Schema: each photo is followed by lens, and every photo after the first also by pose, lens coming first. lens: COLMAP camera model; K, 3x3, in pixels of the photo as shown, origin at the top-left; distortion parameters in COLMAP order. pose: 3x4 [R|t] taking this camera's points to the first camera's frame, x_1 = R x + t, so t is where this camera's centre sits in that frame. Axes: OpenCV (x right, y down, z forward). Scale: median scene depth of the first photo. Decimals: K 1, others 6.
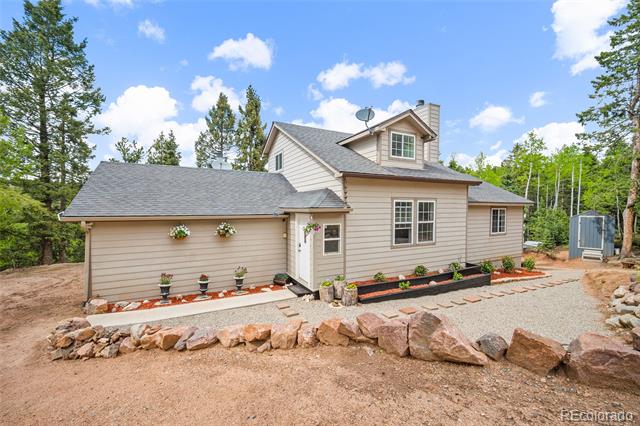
lens RADIAL K [[266.4, 0, 320.0], [0, 266.4, 213.0], [0, 0, 1]] dist [-0.000807, 0.000007]
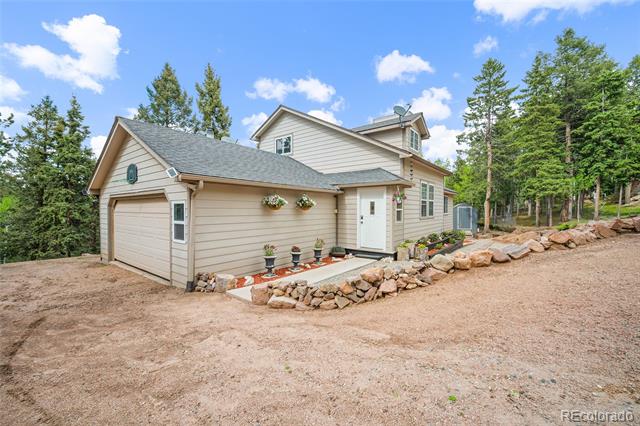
lens RADIAL K [[259.1, 0, 319.4], [0, 259.1, 209.3], [0, 0, 1]] dist [-0.000974, -0.000040]
pose [[0.908186, 0.001079, 0.418565, -0.639187], [0.007368, 0.999801, -0.018565, 0.098246], [-0.418501, 0.019944, 0.907997, 0.087268]]
